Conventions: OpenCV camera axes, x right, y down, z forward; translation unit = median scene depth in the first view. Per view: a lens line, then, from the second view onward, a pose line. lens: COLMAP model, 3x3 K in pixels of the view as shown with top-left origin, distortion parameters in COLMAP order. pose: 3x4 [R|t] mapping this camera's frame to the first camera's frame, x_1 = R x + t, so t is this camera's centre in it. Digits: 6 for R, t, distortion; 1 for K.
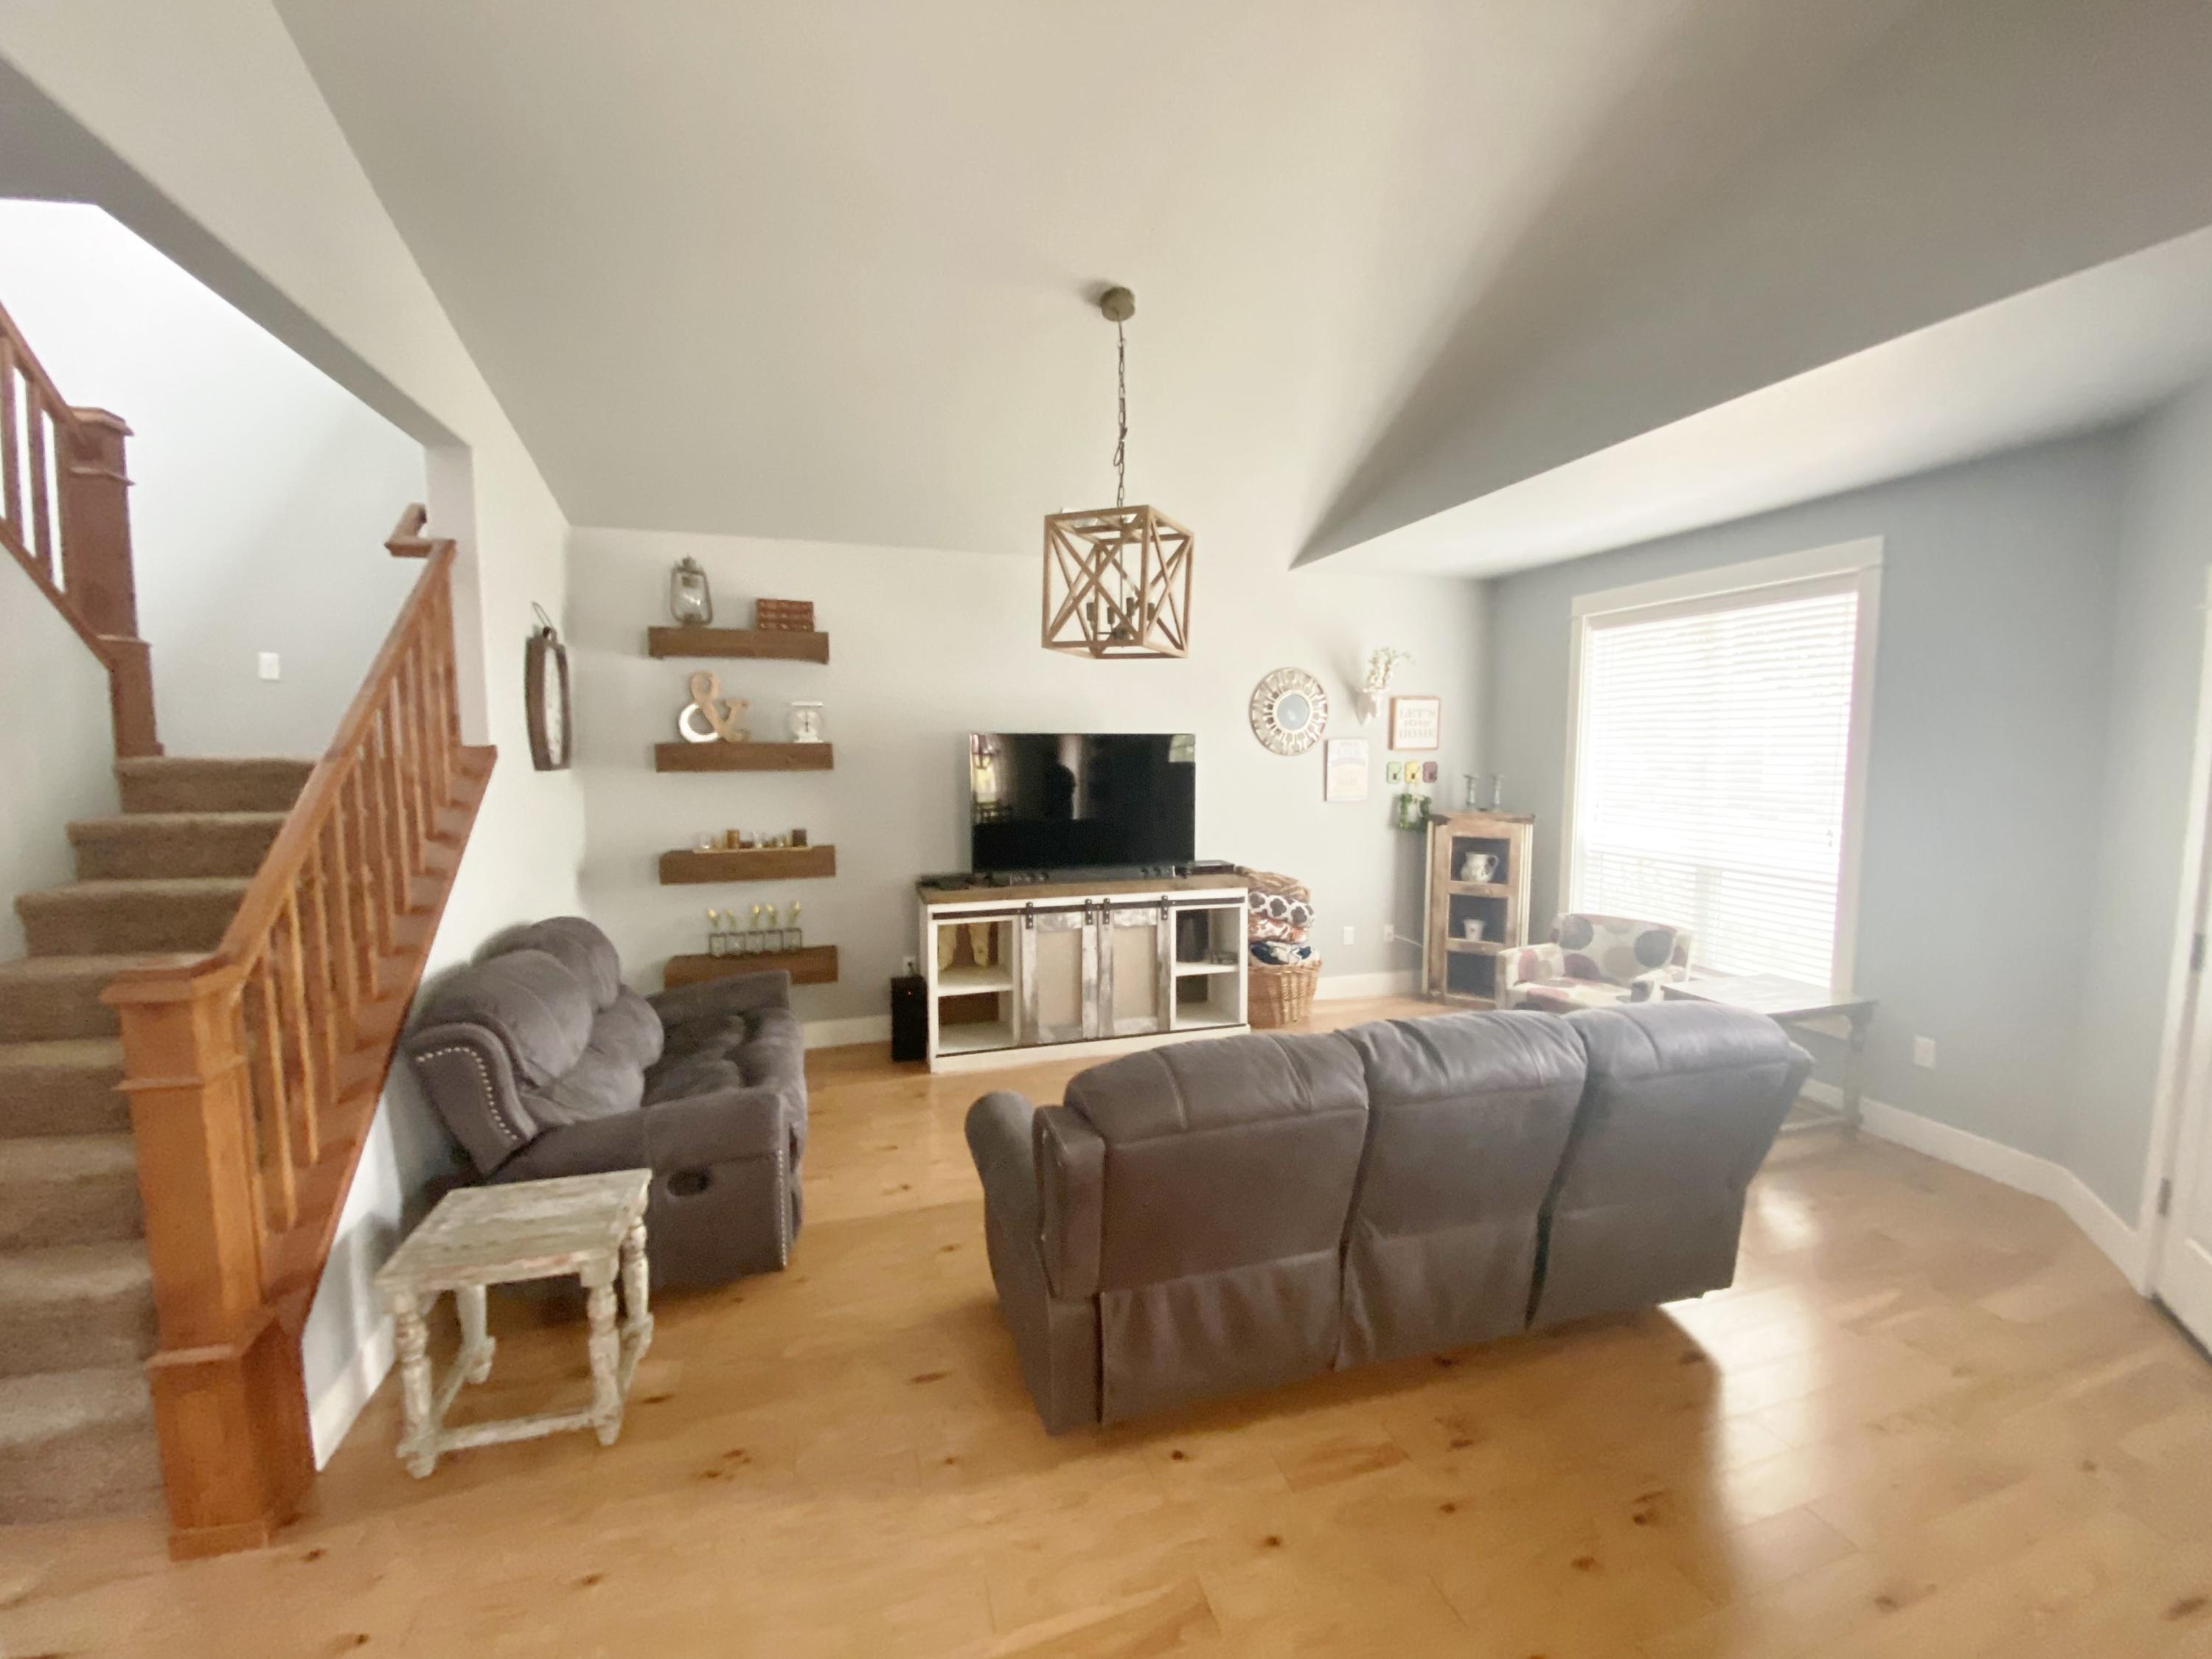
lens RADIAL K [[894.2, 0, 1094.8], [0, 894.2, 829.5], [0, 0, 1]] dist [0.016930, -0.017666]
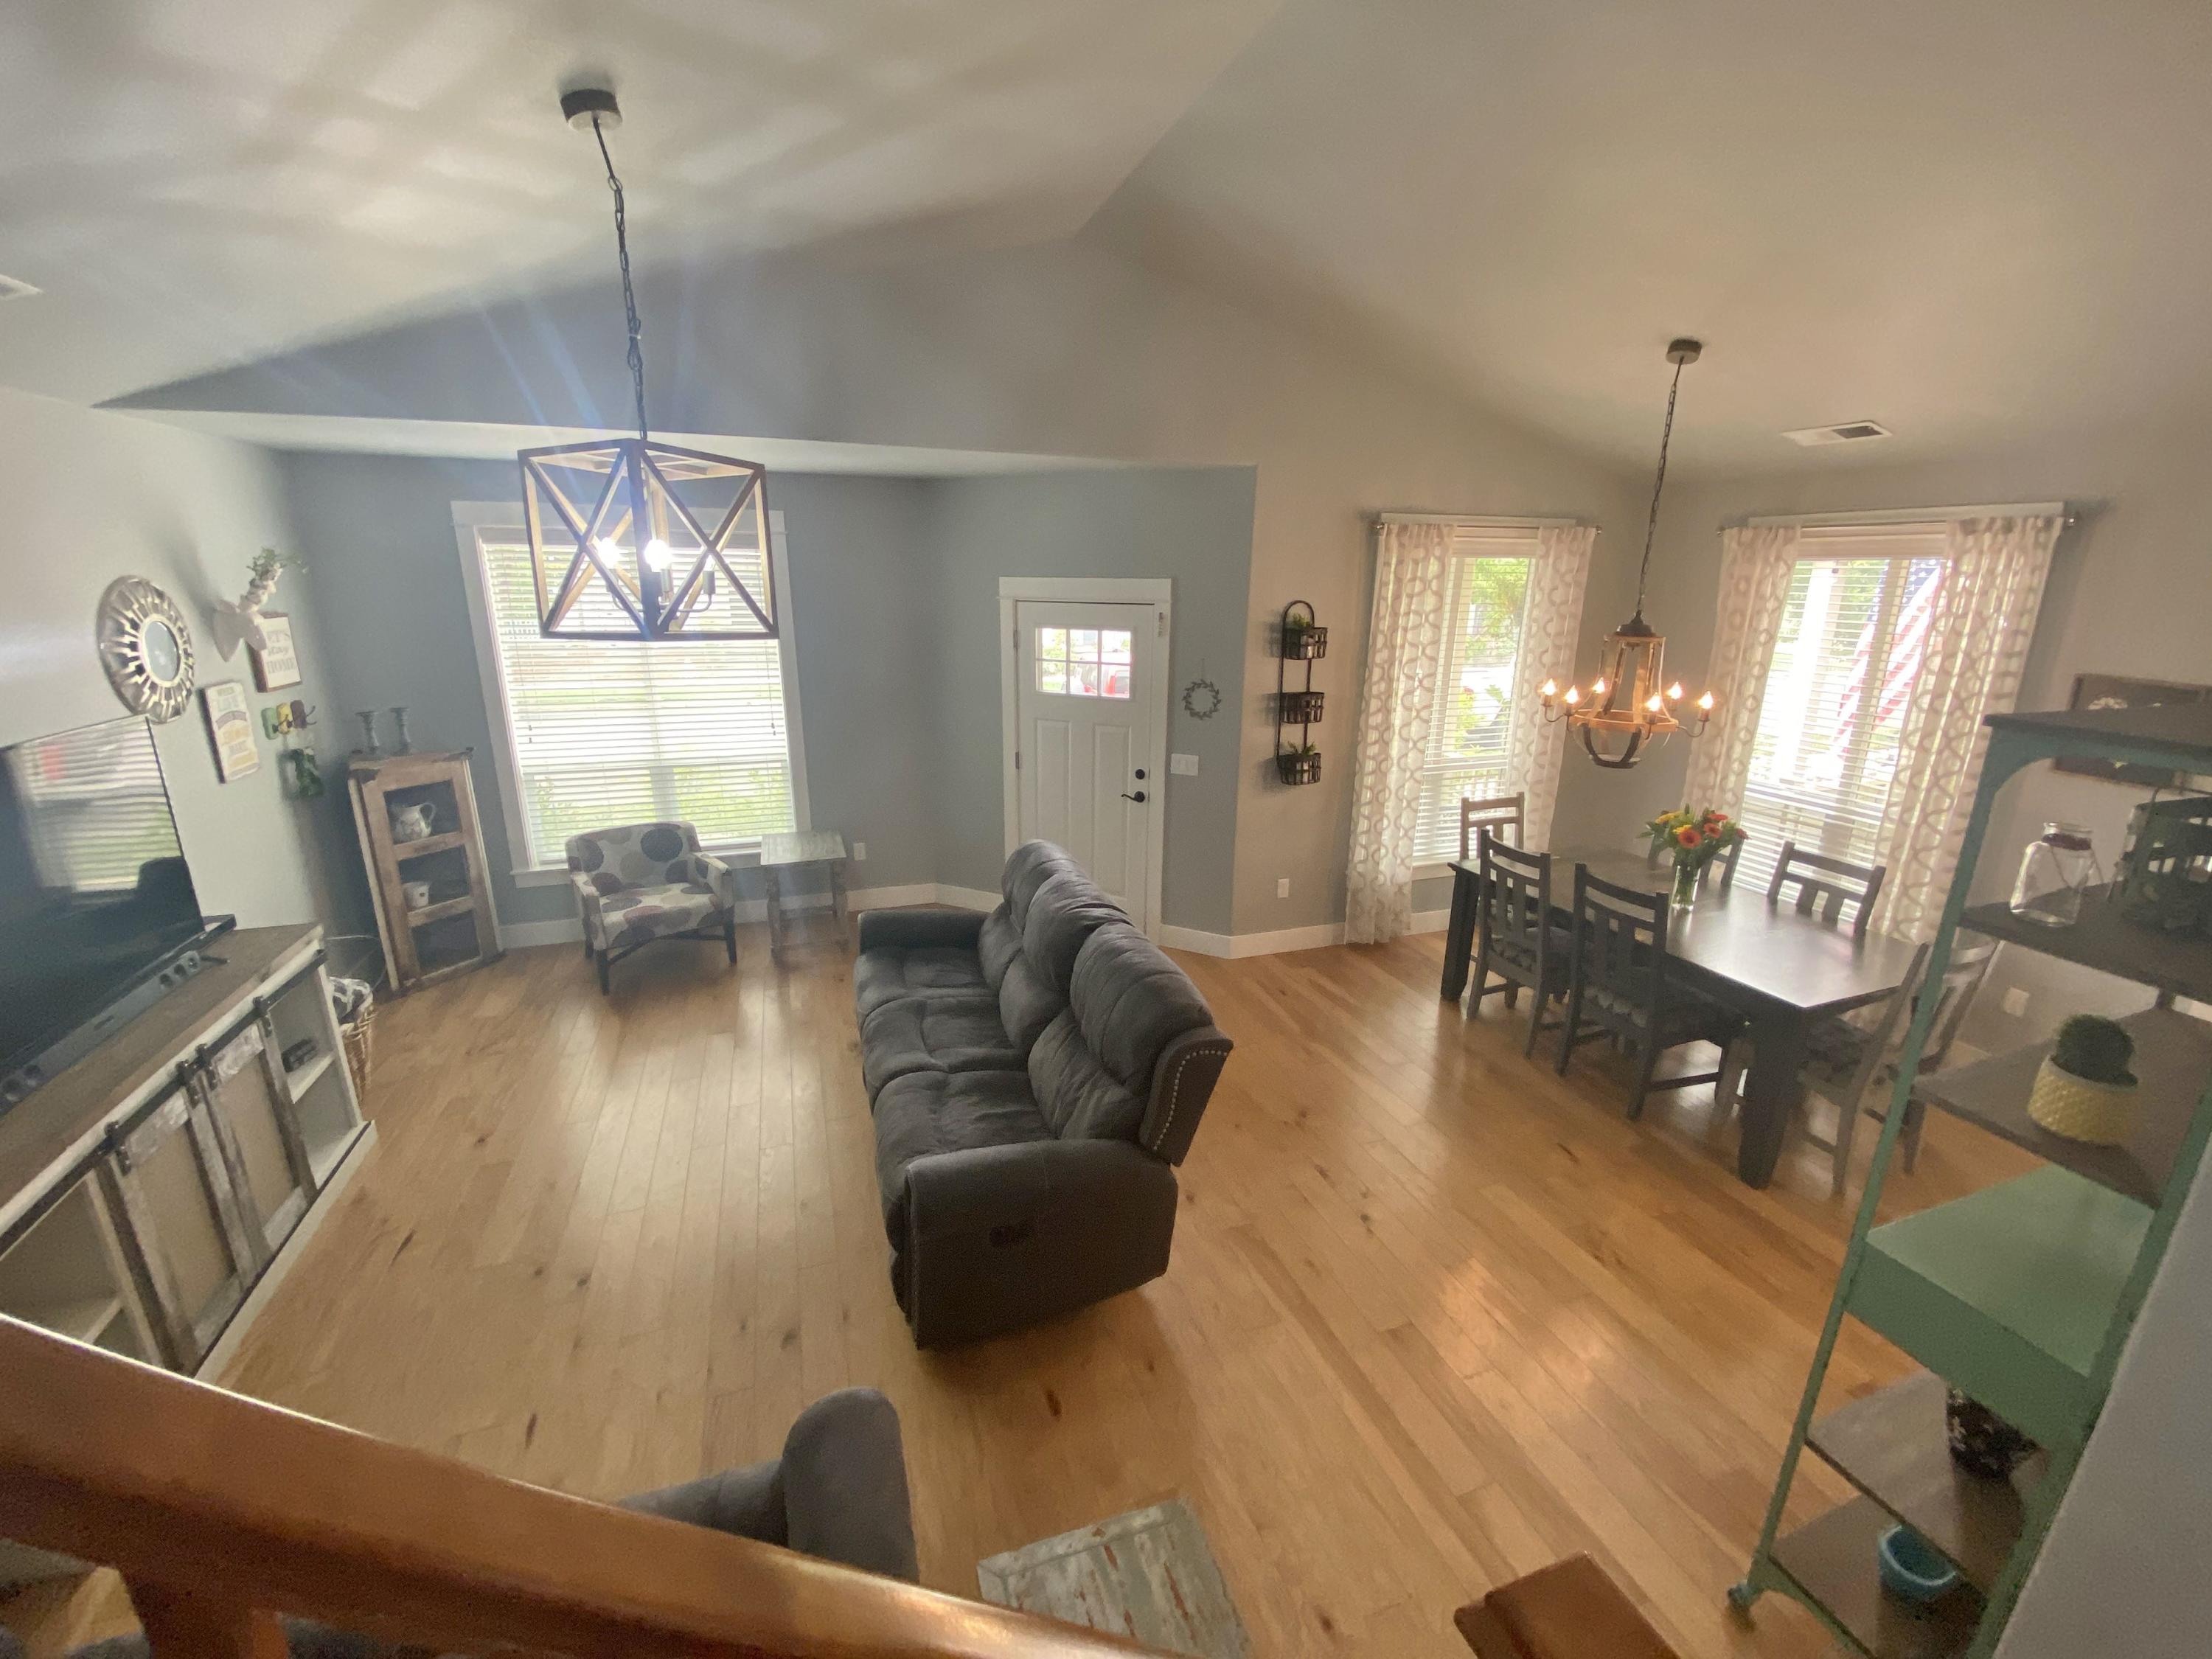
lens RADIAL K [[894.2, 0, 1118.9], [0, 894.2, 827.5], [0, 0, 1]] dist [0.016930, -0.017666]
pose [[-0.067668, -0.263820, 0.962195, -0.541145], [0.078960, 0.959965, 0.268761, -0.159771], [-0.994578, 0.094161, -0.044128, 0.491350]]
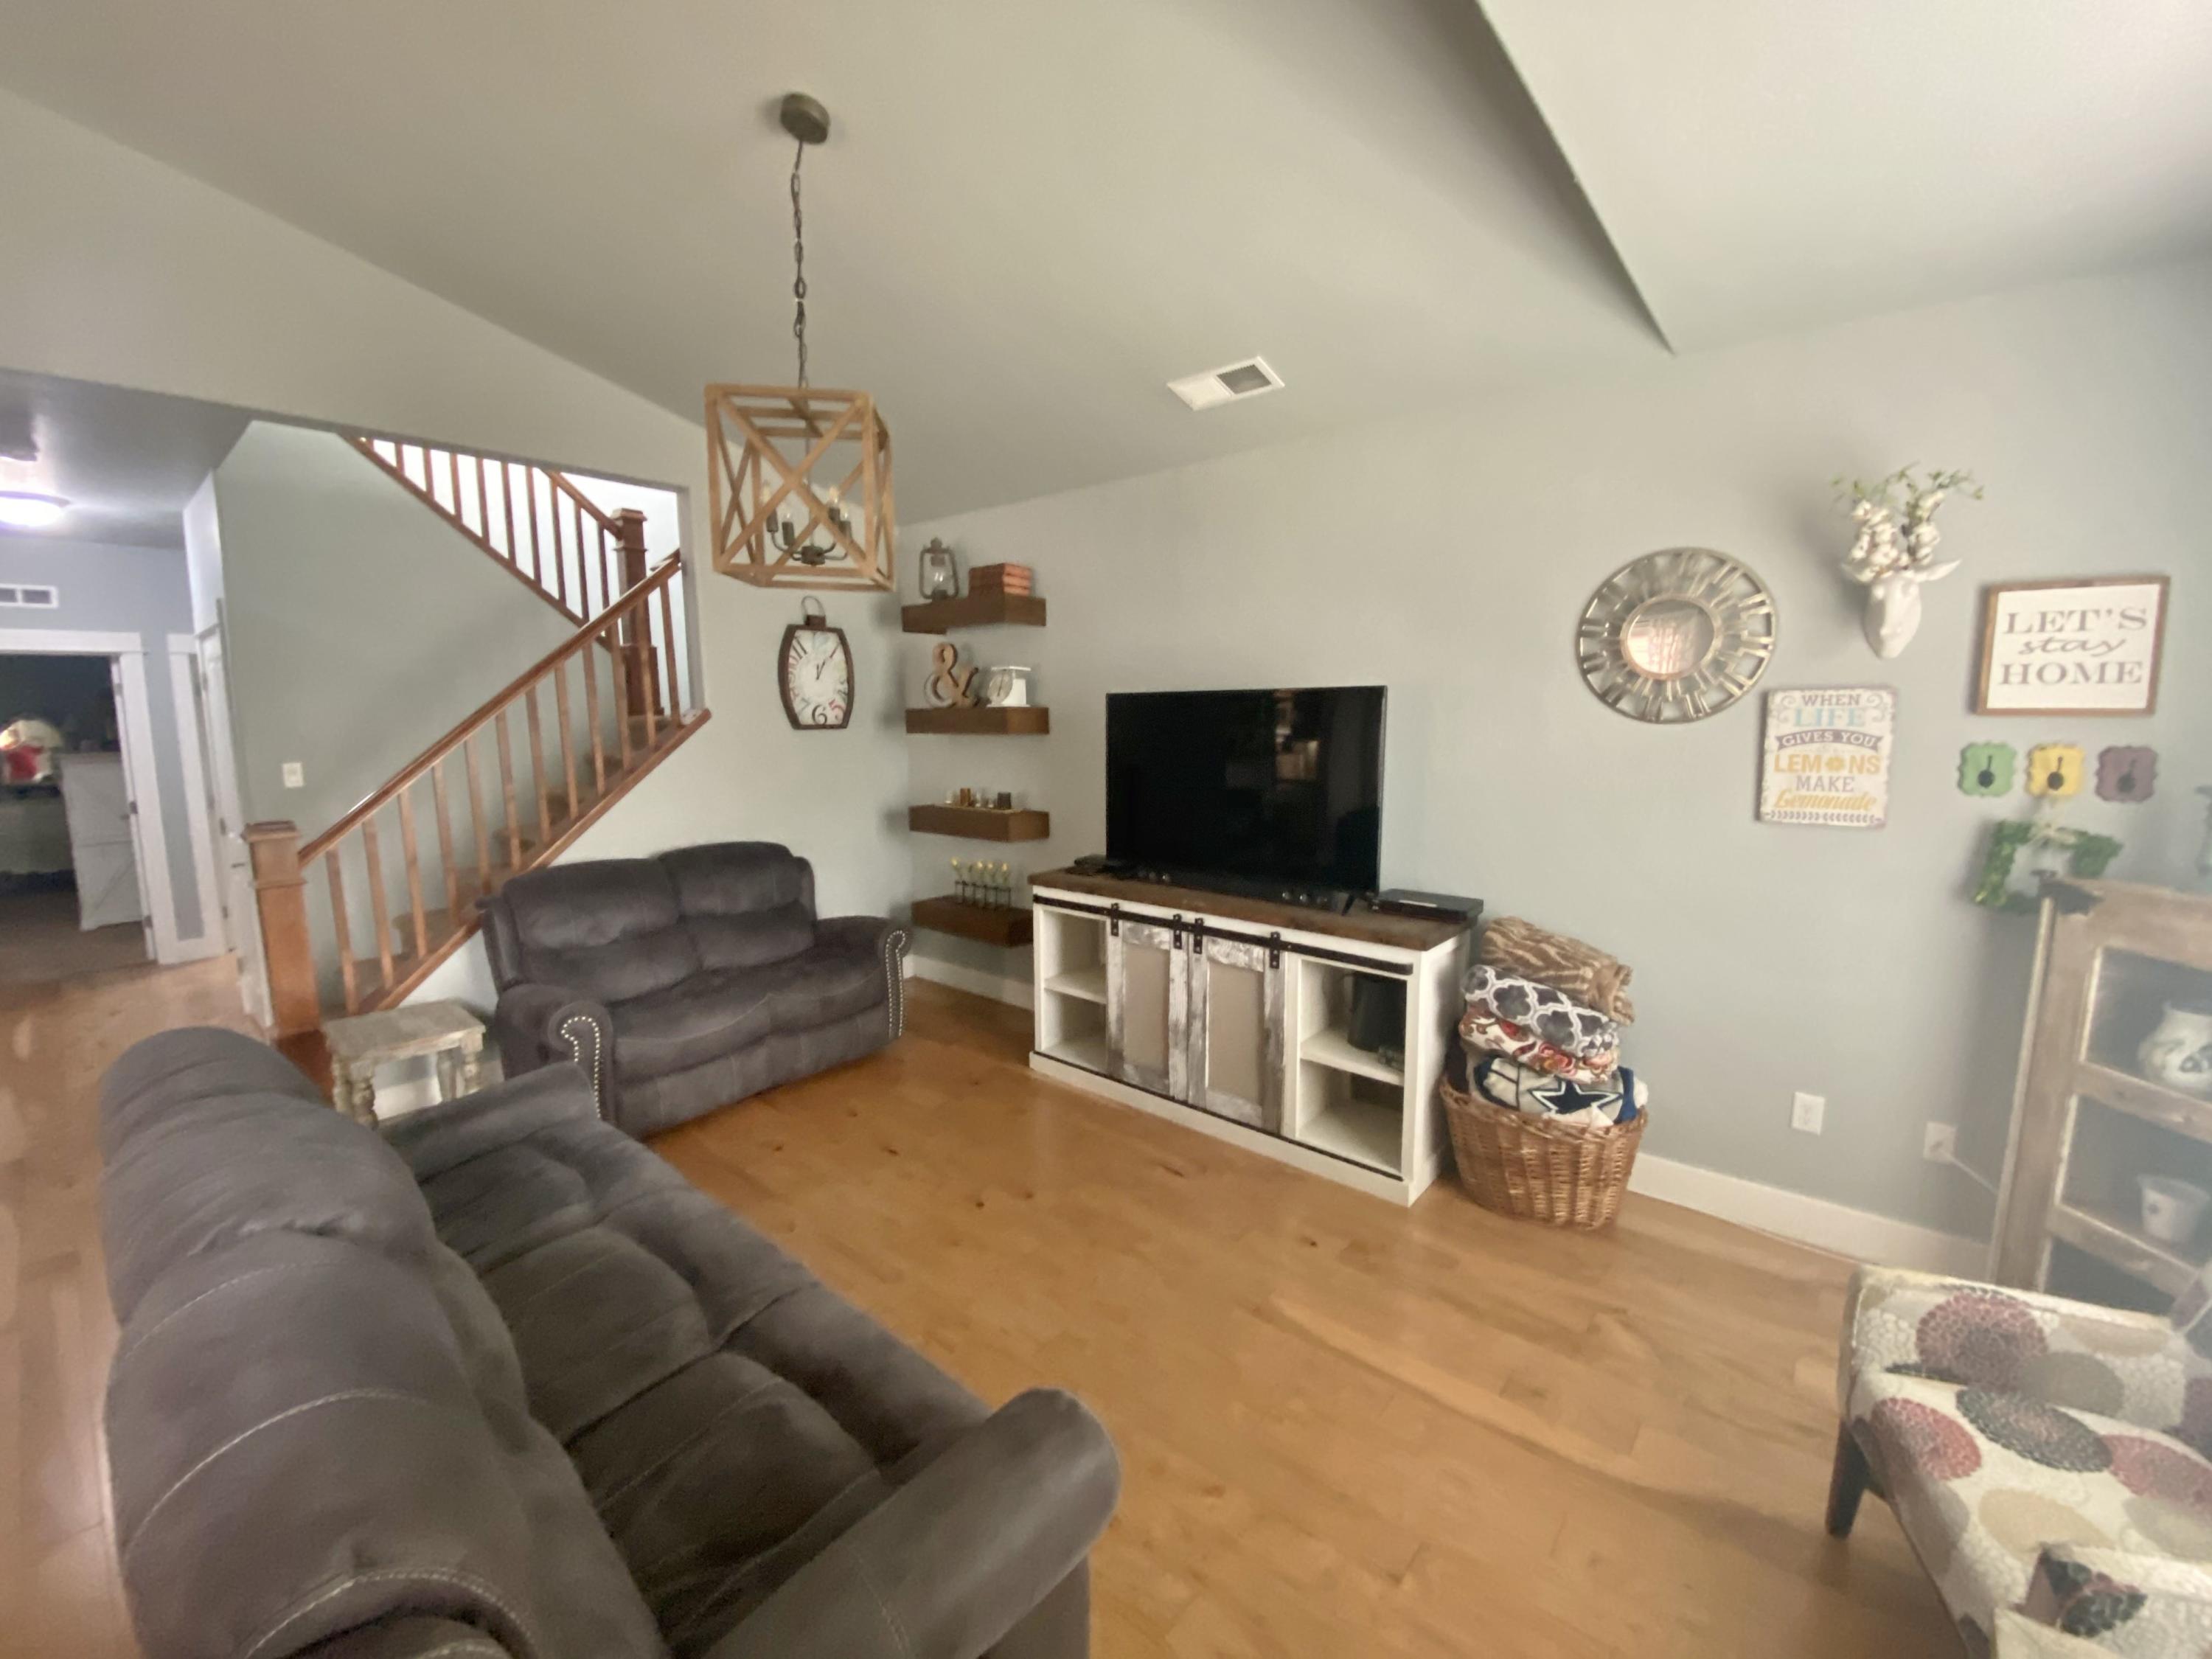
lens RADIAL K [[894.2, 0, 1097.6], [0, 894.2, 827.1], [0, 0, 1]] dist [0.016930, -0.017666]
pose [[0.541454, 0.103416, -0.834346, 0.603124], [-0.079739, 0.994249, 0.071489, -0.044375], [0.836941, 0.027823, 0.546586, 0.568809]]
